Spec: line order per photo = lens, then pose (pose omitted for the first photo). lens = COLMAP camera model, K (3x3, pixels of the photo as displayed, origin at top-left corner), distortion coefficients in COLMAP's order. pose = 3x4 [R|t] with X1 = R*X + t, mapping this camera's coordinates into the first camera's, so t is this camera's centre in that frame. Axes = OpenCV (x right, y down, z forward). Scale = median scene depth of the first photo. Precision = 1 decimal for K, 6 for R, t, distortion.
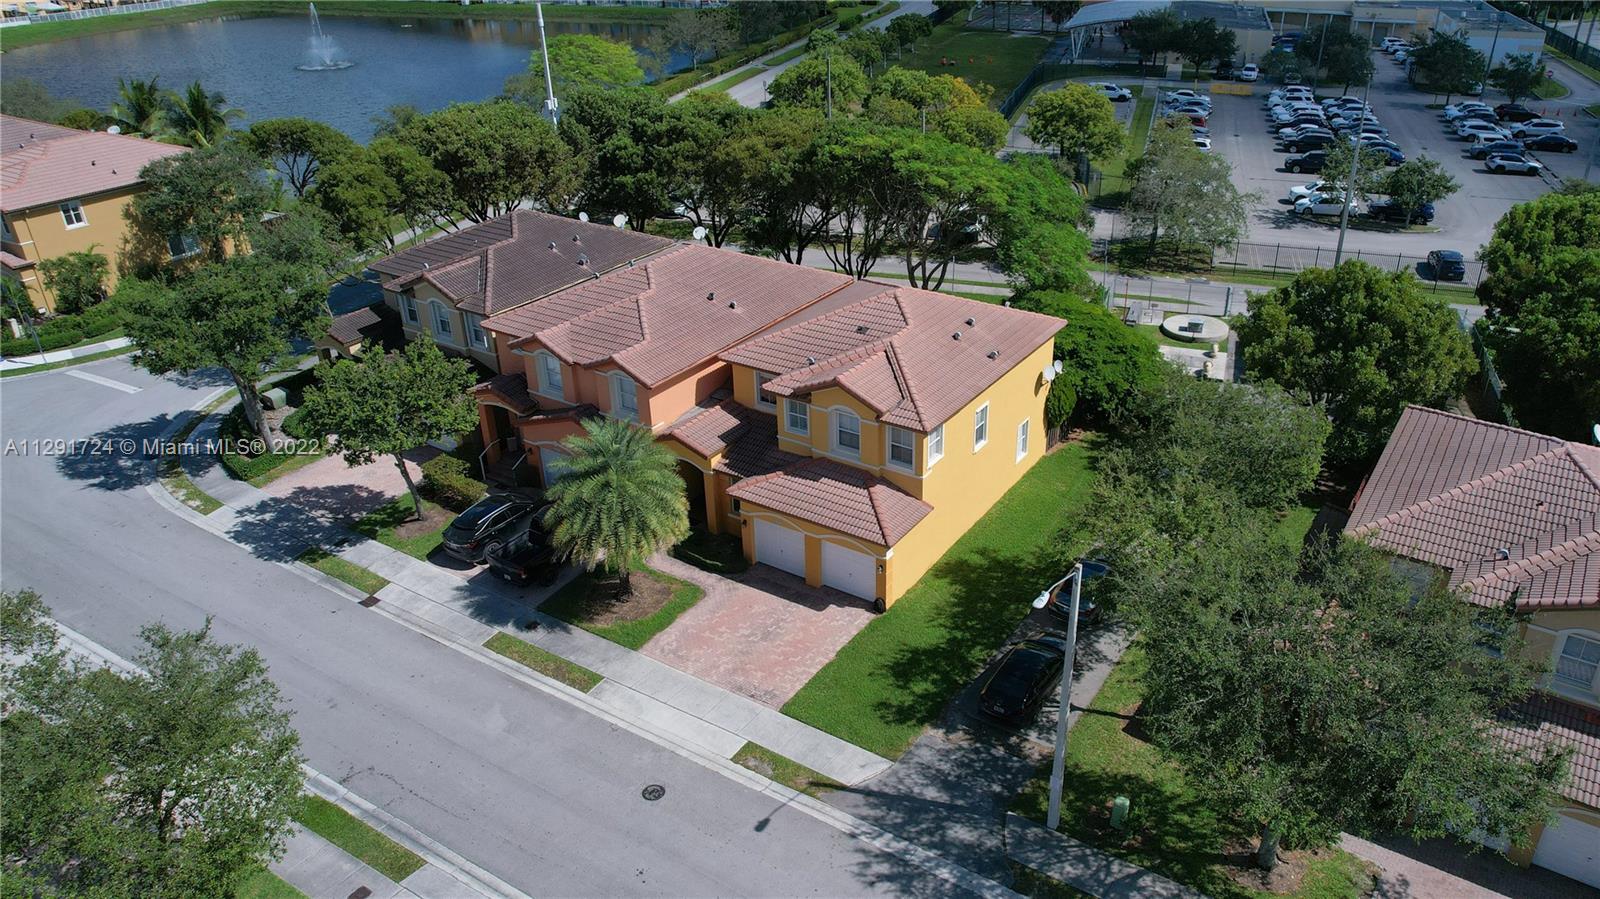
lens RADIAL K [[1159.0, 0, 900.7], [0, 1159.0, 428.8], [0, 0, 1]] dist [-0.025427, -0.003891]
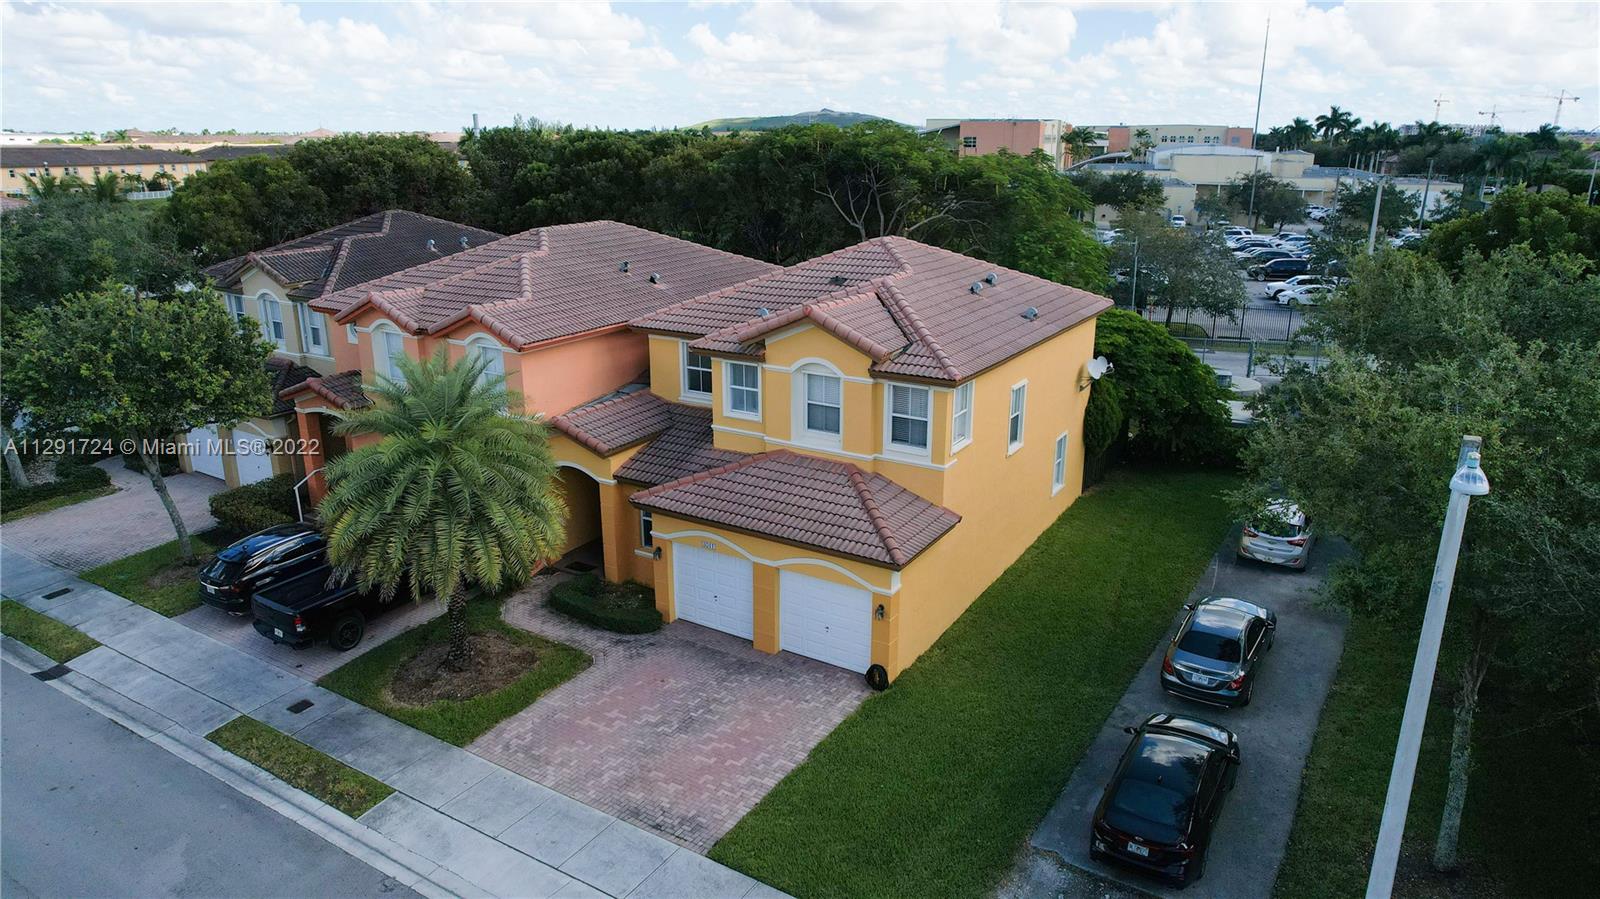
lens RADIAL K [[1015.8, 0, 804.4], [0, 1015.8, 429.2], [0, 0, 1]] dist [-0.034619, 0.020330]
pose [[0.999917, 0.000095, -0.012870, -0.048557], [-0.002553, 0.981560, -0.191136, 0.125580], [0.012615, 0.191153, 0.981479, 0.453950]]
